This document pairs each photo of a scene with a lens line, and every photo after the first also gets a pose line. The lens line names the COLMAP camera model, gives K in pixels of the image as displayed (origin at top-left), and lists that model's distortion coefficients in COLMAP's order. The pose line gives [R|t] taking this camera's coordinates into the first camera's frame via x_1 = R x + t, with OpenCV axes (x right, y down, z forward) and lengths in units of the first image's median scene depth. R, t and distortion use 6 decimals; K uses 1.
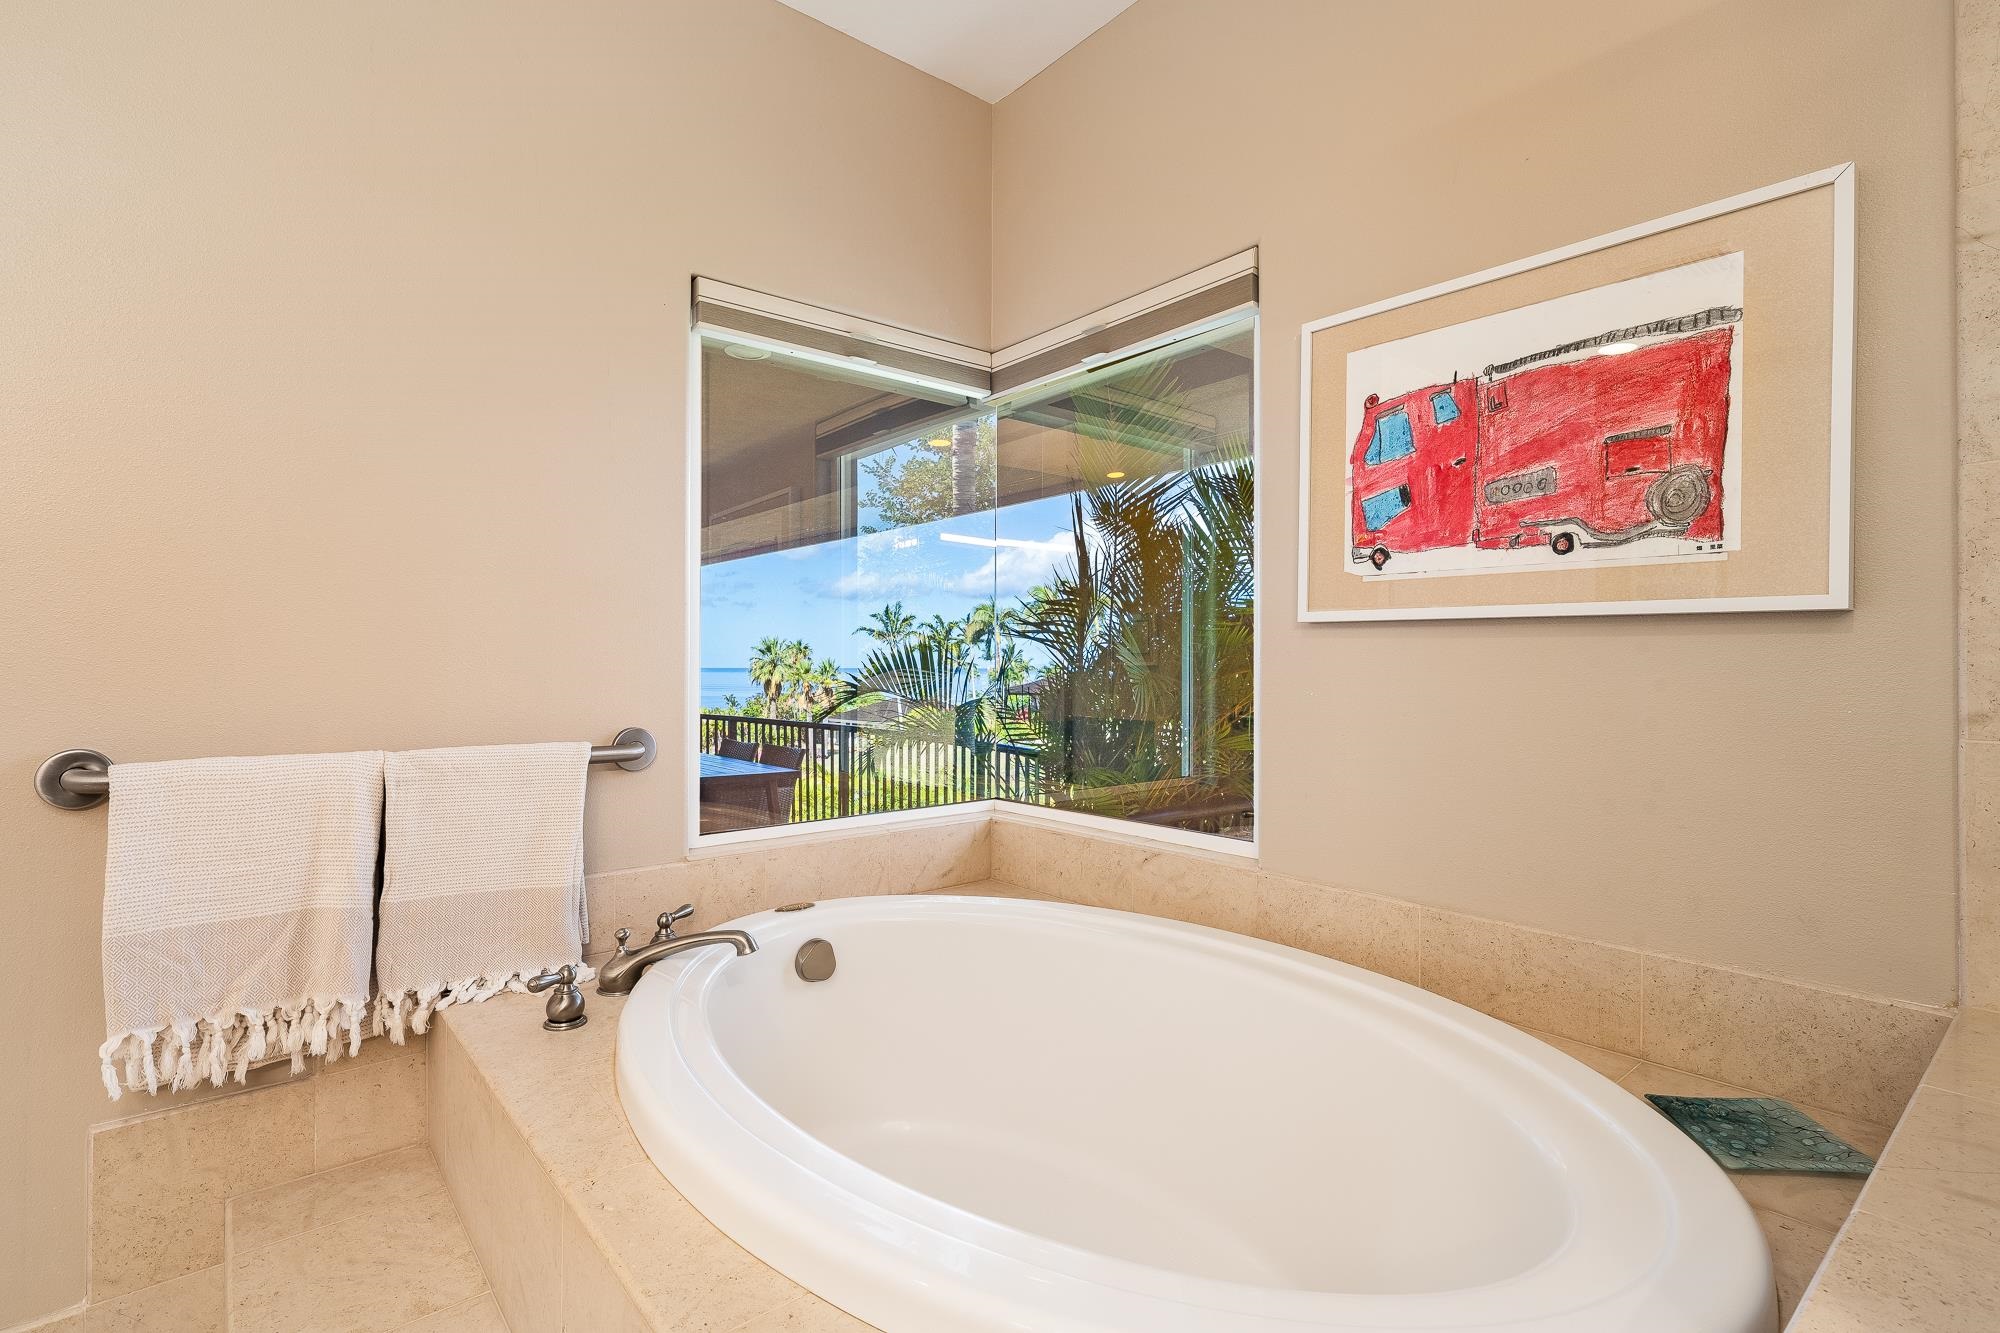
lens RADIAL K [[941.5, 0, 984.9], [0, 941.5, 669.0], [0, 0, 1]] dist [-0.018238, -0.000244]
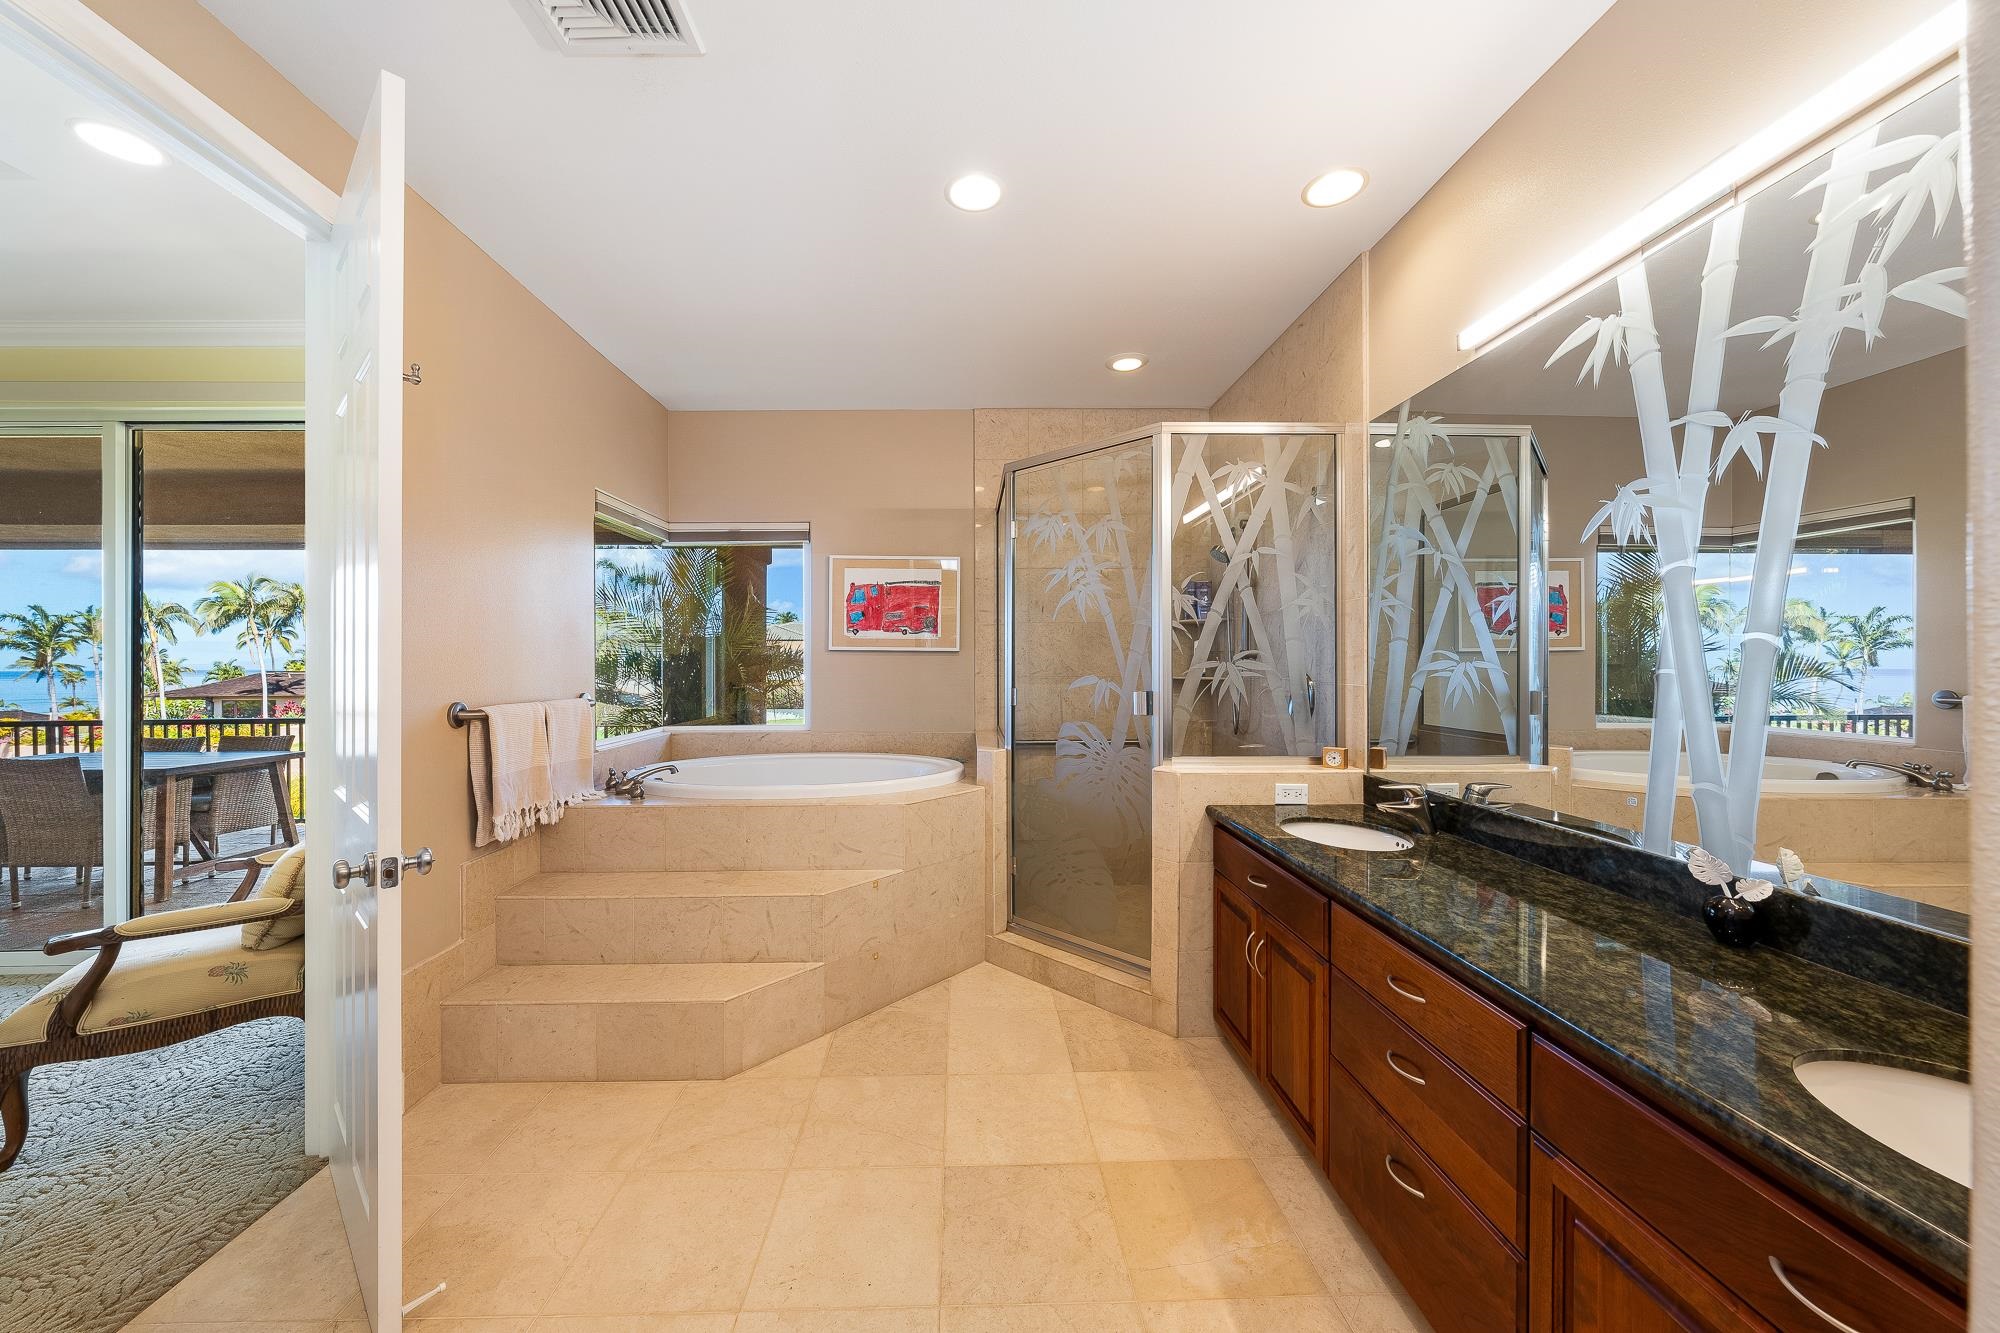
lens RADIAL K [[685.4, 0, 989.3], [0, 685.4, 667.0], [0, 0, 1]] dist [-0.002456, 0.000260]
pose [[0.605371, -0.007133, 0.795911, -1.268048], [0.007592, 0.999966, 0.003187, 0.004905], [-0.795907, 0.004114, 0.605405, -0.888997]]
